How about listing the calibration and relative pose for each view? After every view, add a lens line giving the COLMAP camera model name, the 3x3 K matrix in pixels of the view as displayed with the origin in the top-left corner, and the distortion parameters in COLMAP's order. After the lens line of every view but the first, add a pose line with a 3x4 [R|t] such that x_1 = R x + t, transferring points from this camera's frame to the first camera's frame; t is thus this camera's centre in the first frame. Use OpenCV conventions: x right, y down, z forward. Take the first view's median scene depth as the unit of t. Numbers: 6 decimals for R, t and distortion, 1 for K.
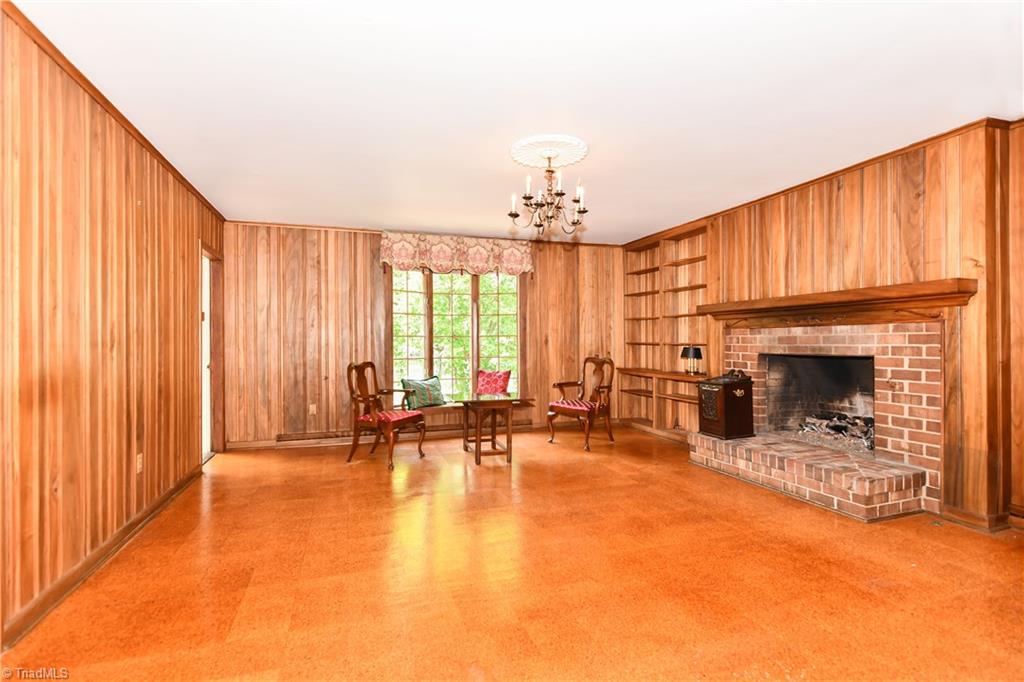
lens RADIAL K [[491.7, 0, 513.0], [0, 491.7, 342.0], [0, 0, 1]] dist [-0.004344, -0.007437]
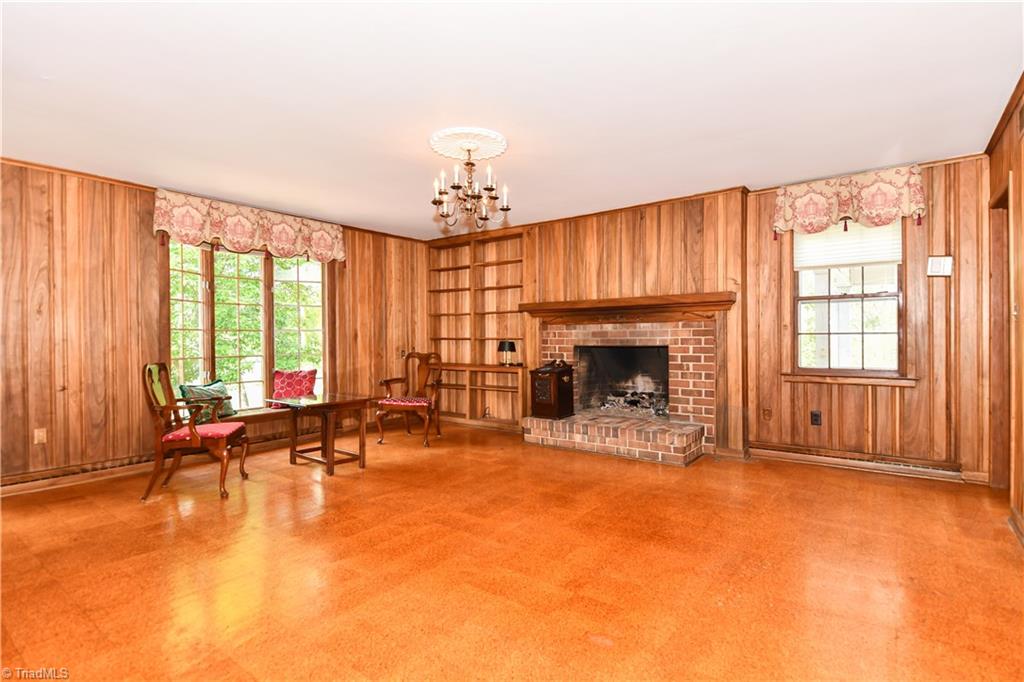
lens RADIAL K [[491.7, 0, 540.7], [0, 491.7, 339.5], [0, 0, 1]] dist [-0.004344, -0.007437]
pose [[0.820644, -0.003062, 0.571432, -0.255541], [0.003455, 0.999994, 0.000397, 0.007508], [-0.571430, 0.001648, 0.820649, 0.064859]]
